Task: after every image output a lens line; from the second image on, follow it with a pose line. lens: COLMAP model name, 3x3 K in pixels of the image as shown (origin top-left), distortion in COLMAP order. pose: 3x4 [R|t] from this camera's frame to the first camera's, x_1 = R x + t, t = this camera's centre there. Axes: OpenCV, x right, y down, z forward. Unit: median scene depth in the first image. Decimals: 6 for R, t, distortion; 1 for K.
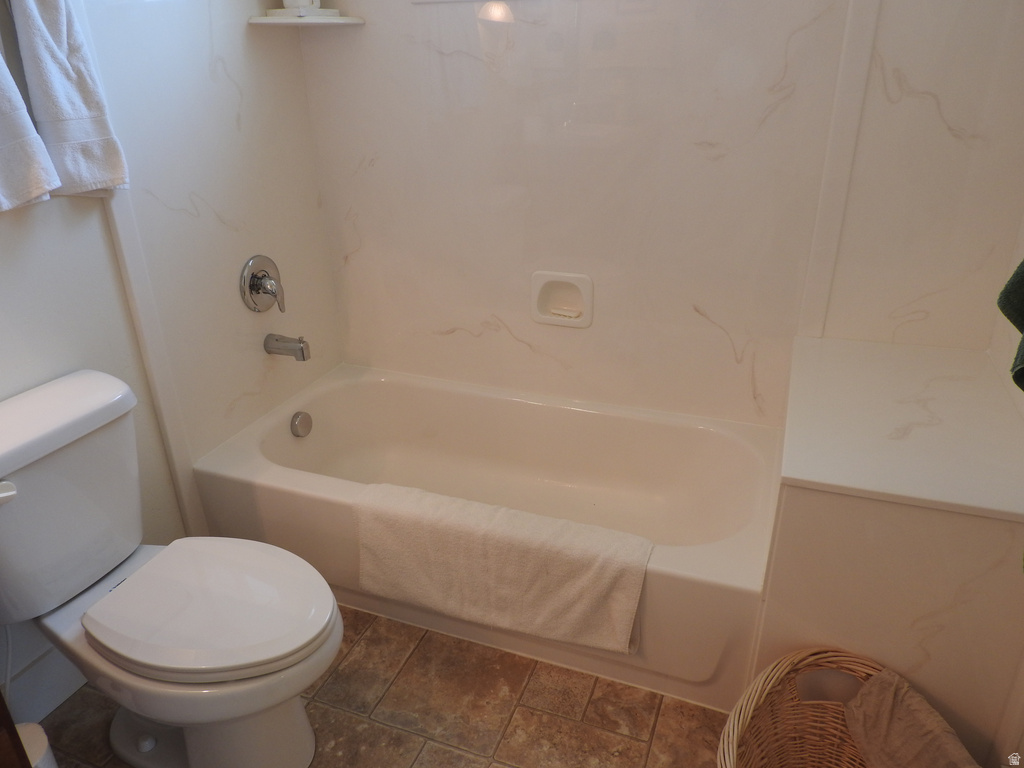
lens RADIAL K [[722.8, 0, 511.5], [0, 722.8, 385.3], [0, 0, 1]] dist [0.002378, 0.000439]
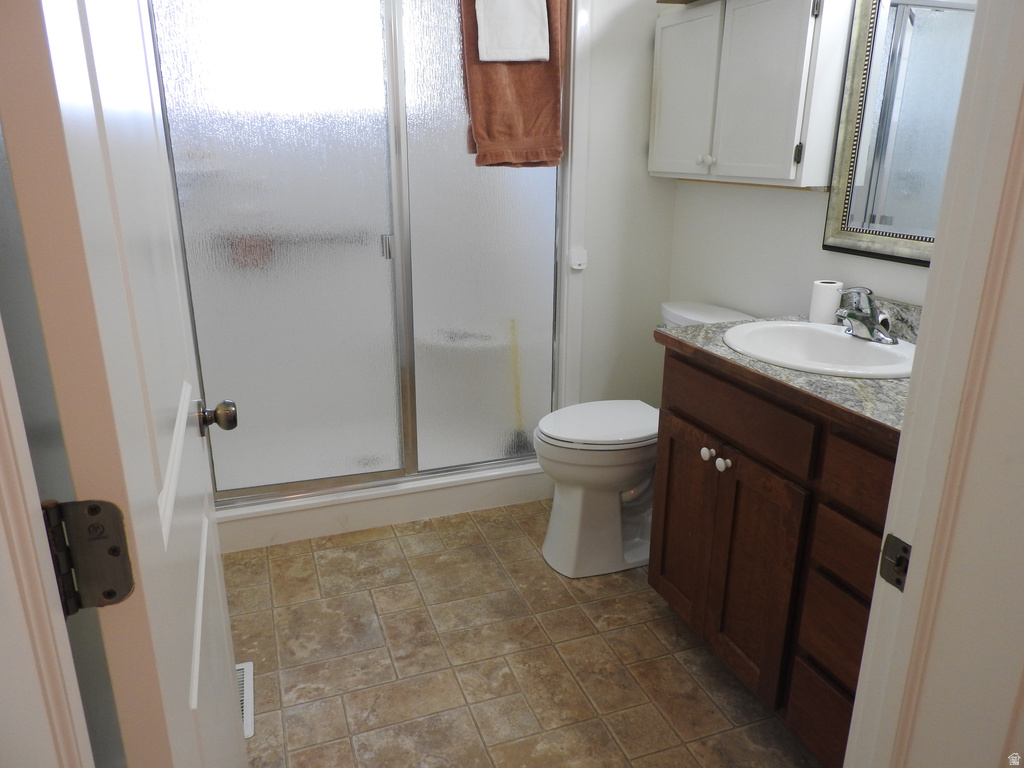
lens RADIAL K [[722.8, 0, 511.6], [0, 722.8, 384.8], [0, 0, 1]] dist [0.002378, 0.000439]
pose [[-0.662865, -0.216815, 0.716660, -0.650890], [0.309126, 0.792523, 0.525688, -0.584041], [-0.681947, 0.569998, -0.458313, 1.279701]]
